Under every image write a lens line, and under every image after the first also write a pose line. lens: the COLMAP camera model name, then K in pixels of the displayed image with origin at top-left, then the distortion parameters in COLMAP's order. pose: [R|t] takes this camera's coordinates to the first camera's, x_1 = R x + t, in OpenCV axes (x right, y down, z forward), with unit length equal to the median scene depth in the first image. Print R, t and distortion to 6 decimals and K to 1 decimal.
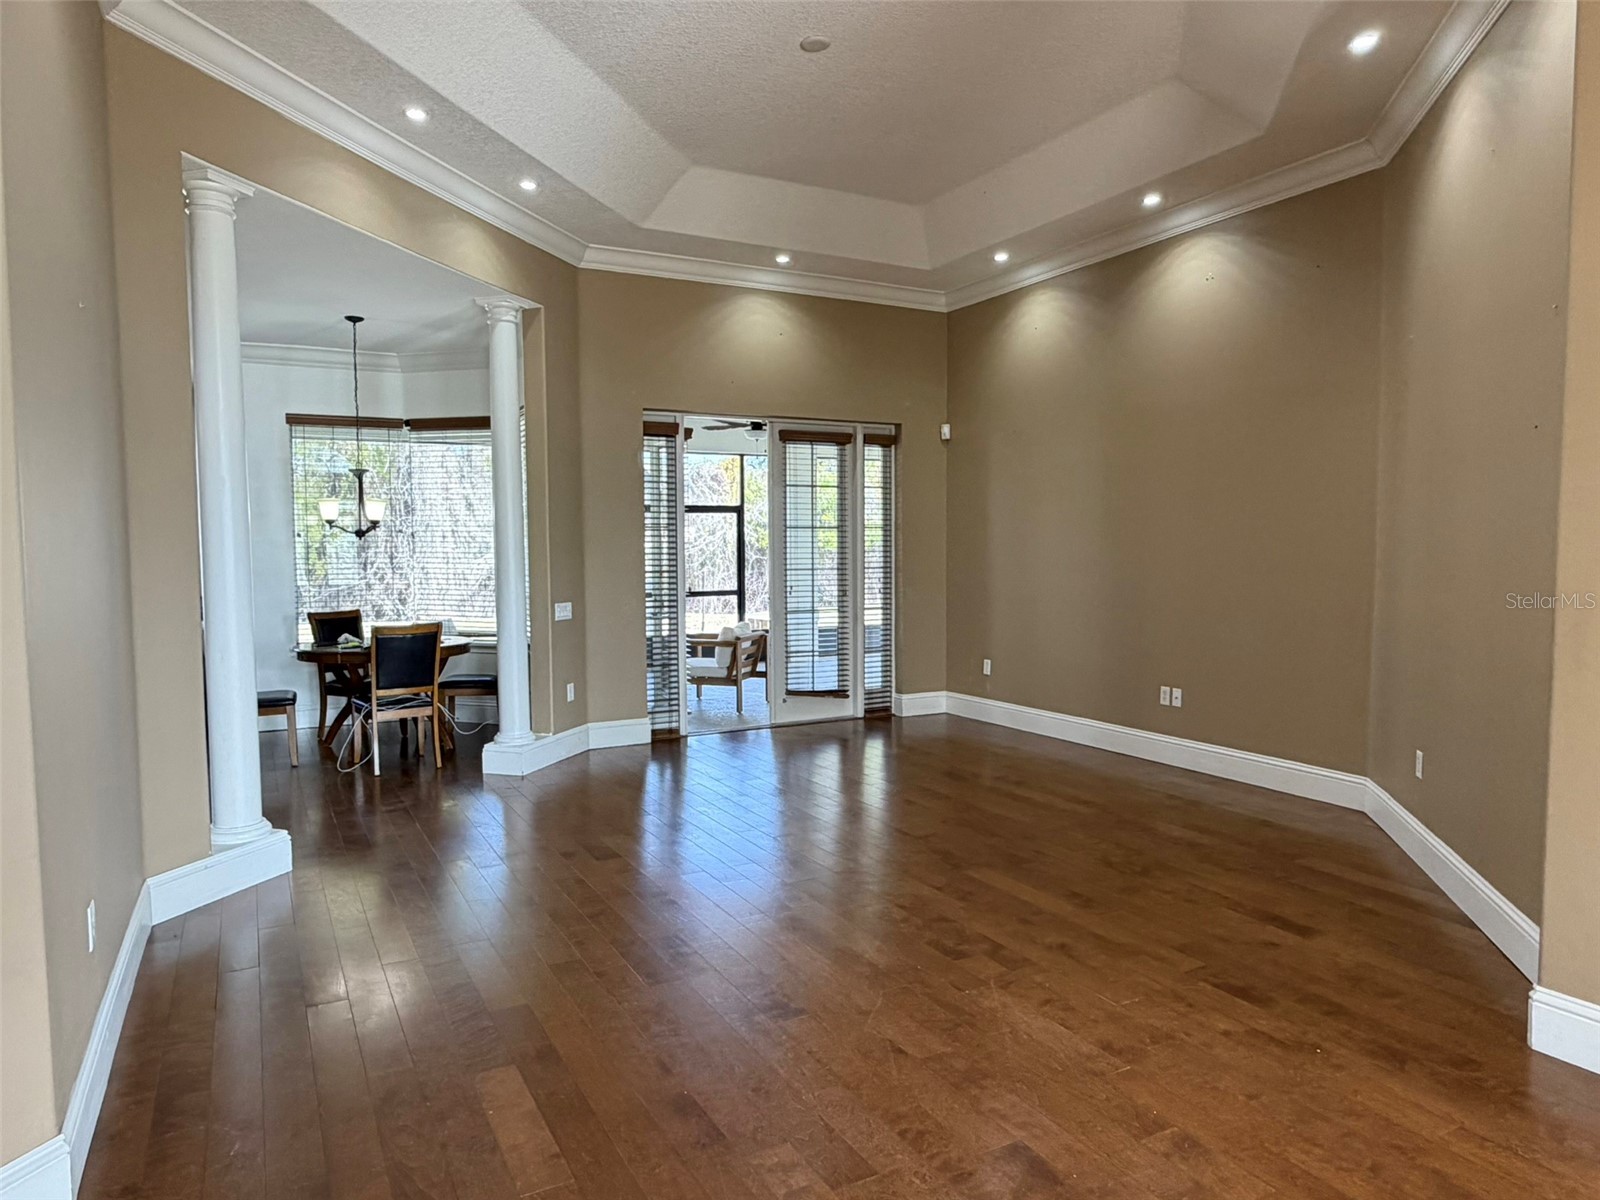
lens RADIAL K [[1034.6, 0, 802.2], [0, 1034.6, 604.9], [0, 0, 1]] dist [0.000020, 0.000990]
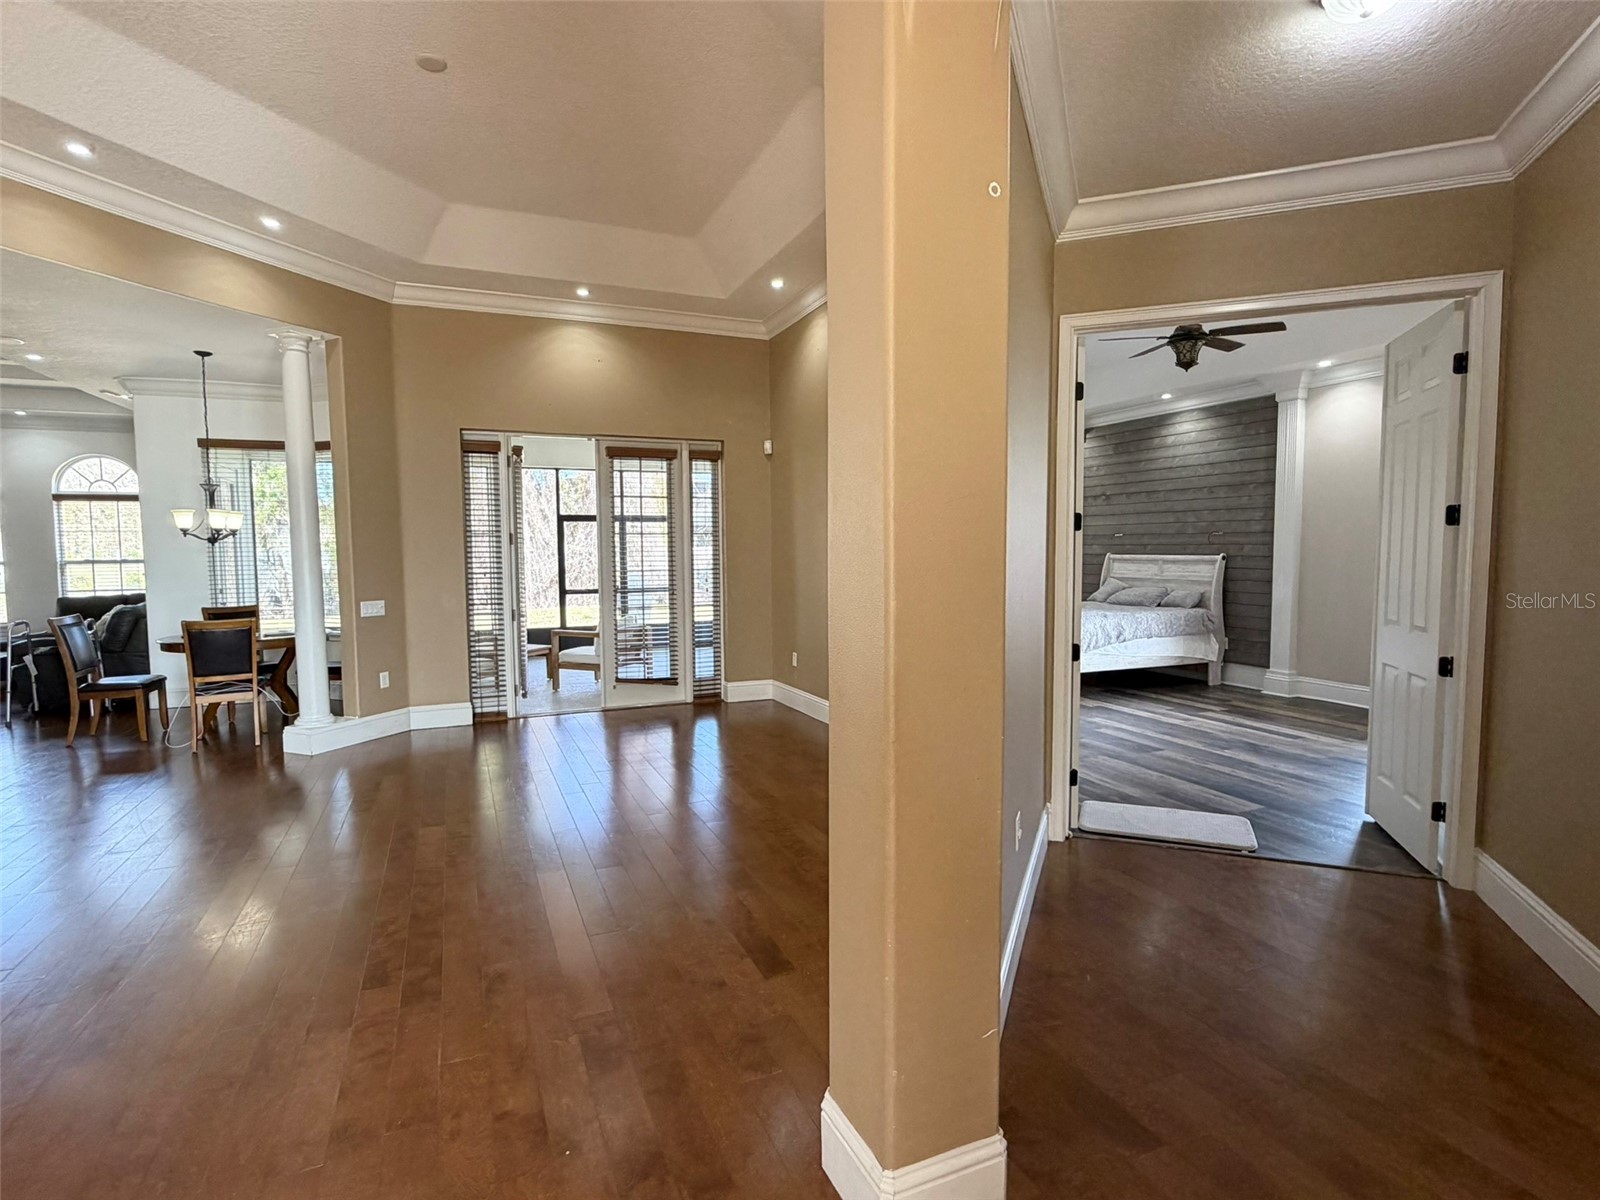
lens RADIAL K [[818.5, 0, 807.7], [0, 818.5, 602.1], [0, 0, 1]] dist [0.003216, -0.000652]
pose [[0.995569, 0.004373, -0.093933, 0.280459], [-0.003625, 0.999960, 0.008131, -0.008516], [0.093965, -0.007755, 0.995545, 0.133099]]
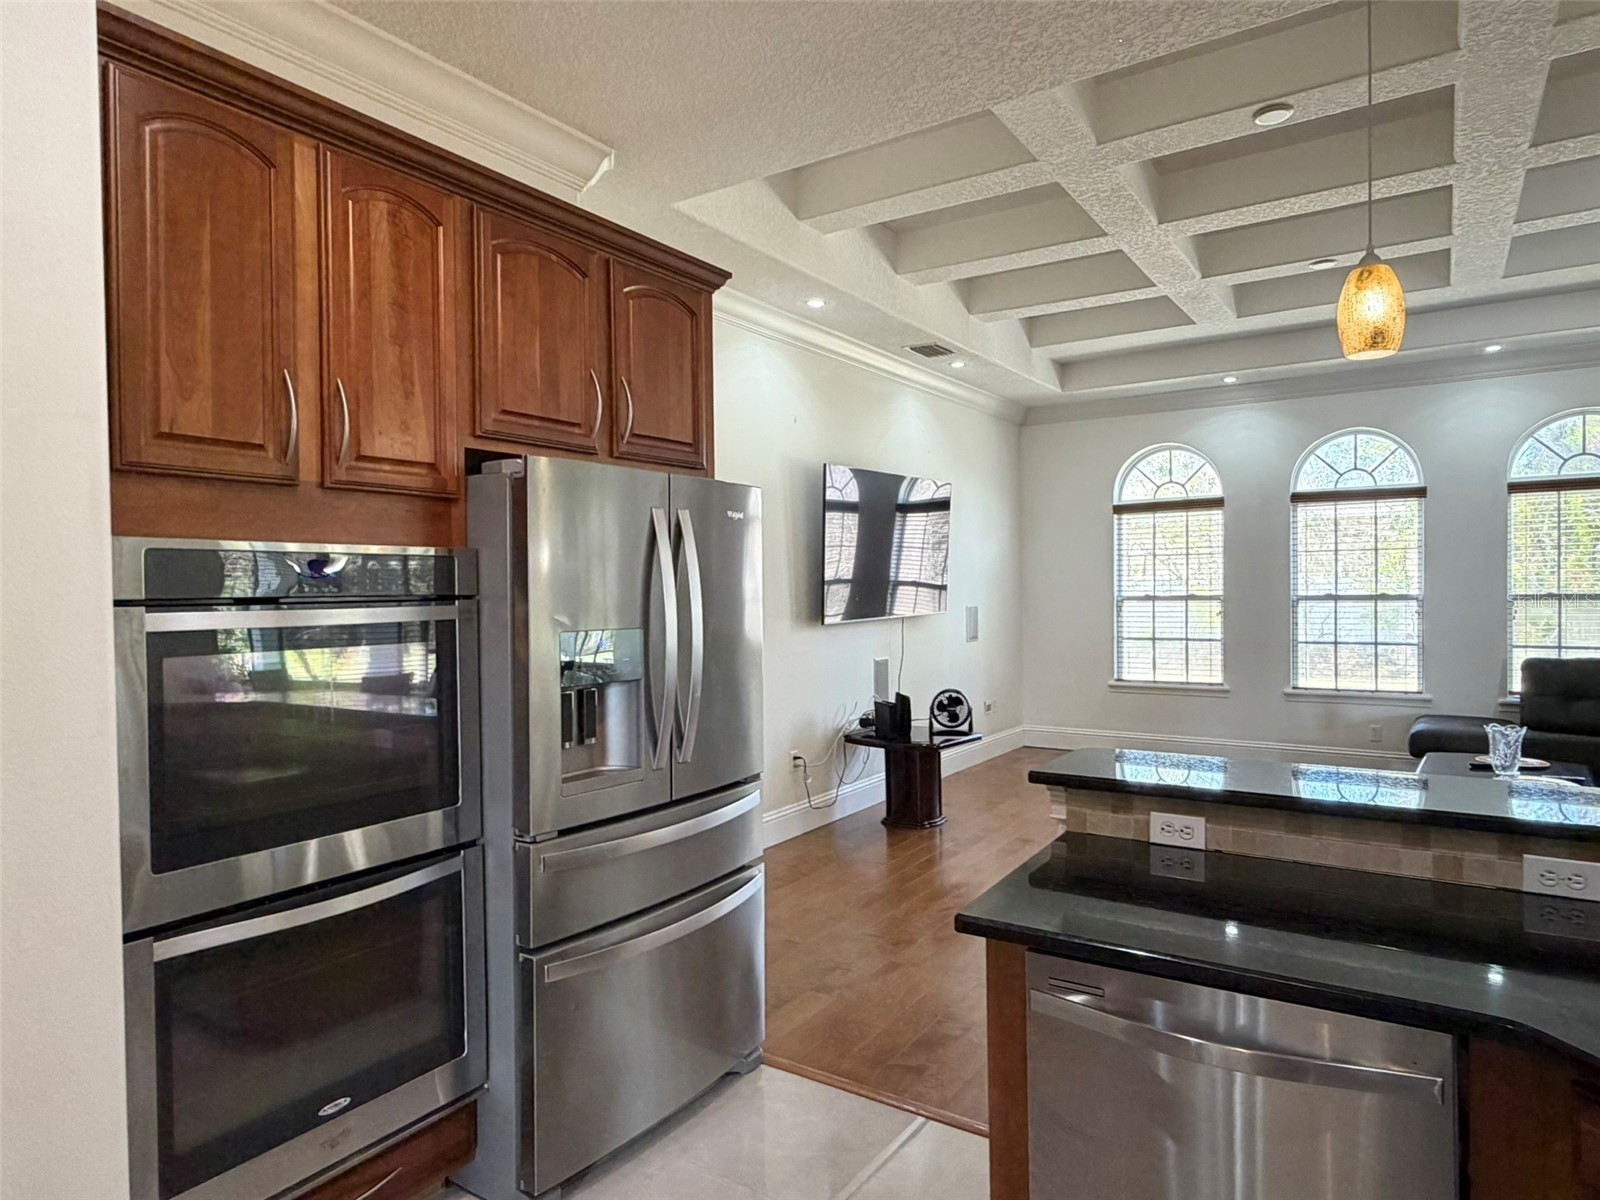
lens RADIAL K [[970.9, 0, 791.5], [0, 970.9, 603.6], [0, 0, 1]] dist [-0.003540, 0.003911]
pose [[0.472641, 0.015685, -0.881115, -0.462635], [-0.044845, 0.998974, -0.006272, -0.014512], [0.880113, 0.042478, 0.472860, 0.279417]]
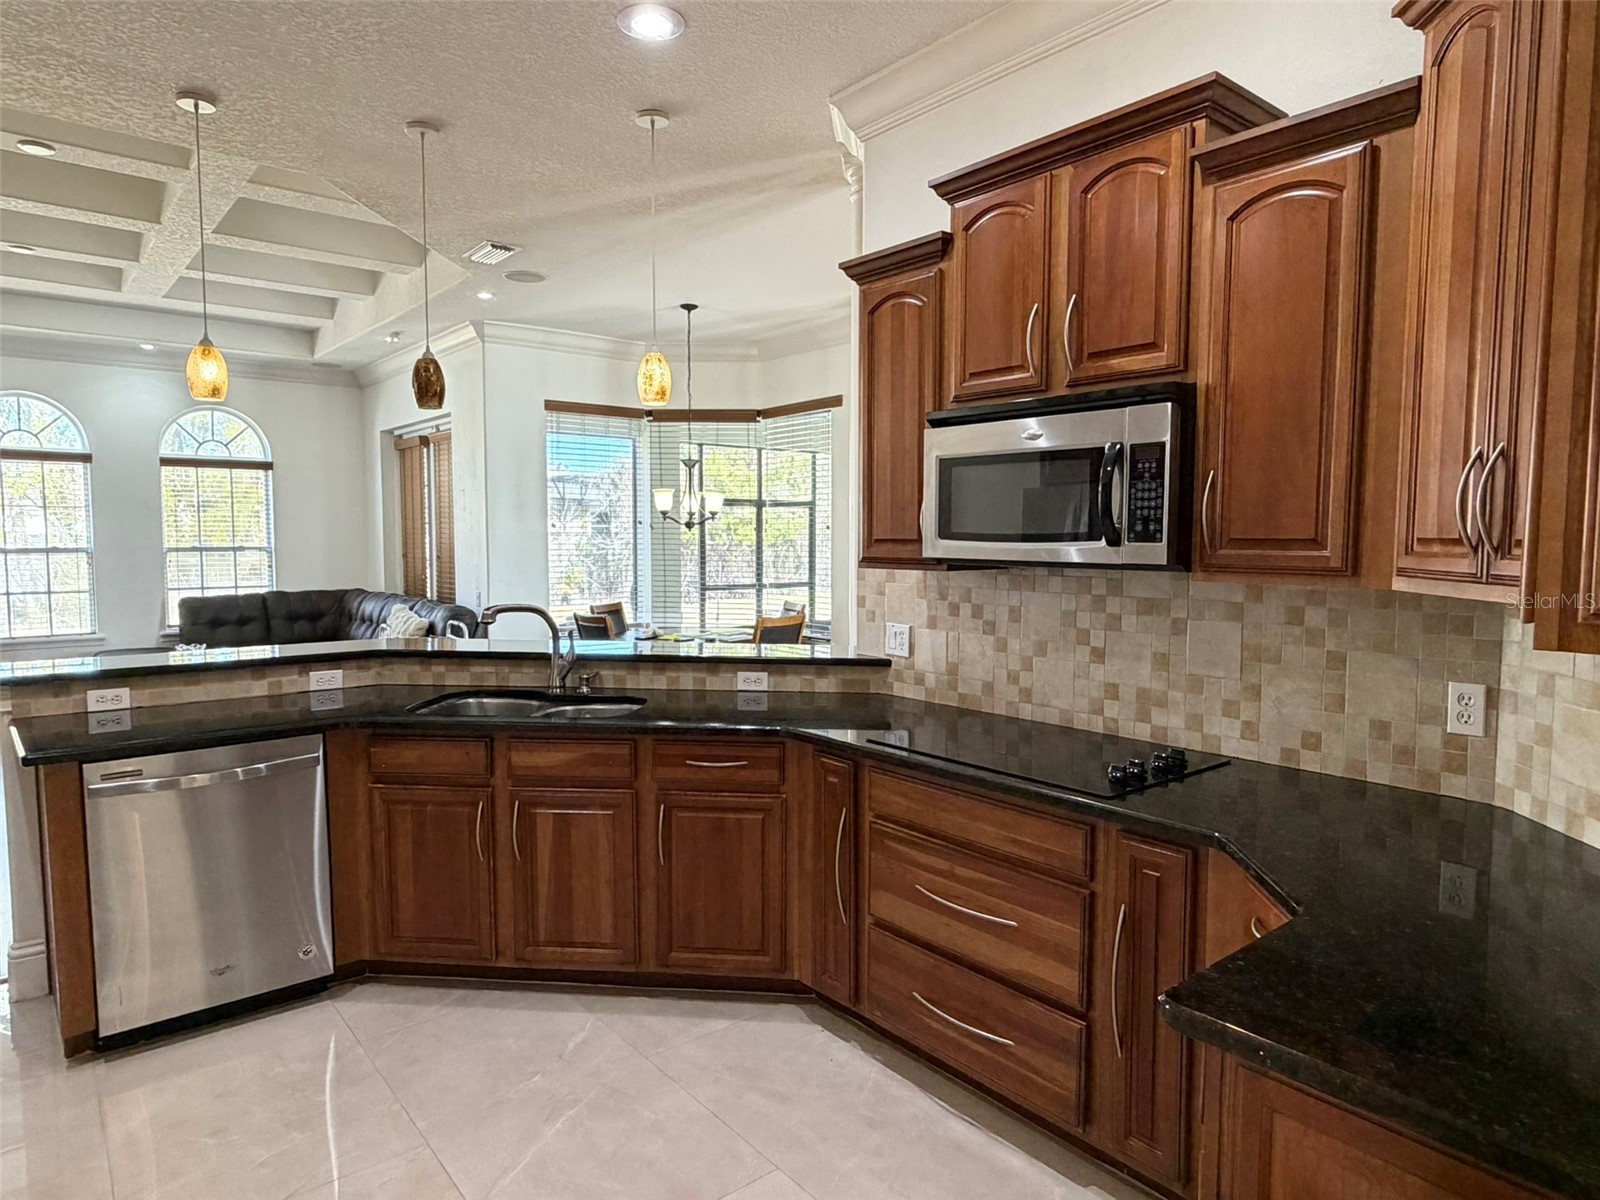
lens RADIAL K [[970.9, 0, 797.0], [0, 970.9, 603.6], [0, 0, 1]] dist [-0.003540, 0.003911]
pose [[0.980073, -0.005922, 0.198550, -0.448417], [0.004326, 0.999955, 0.008470, -0.001170], [-0.198591, -0.007443, 0.980054, 0.064047]]
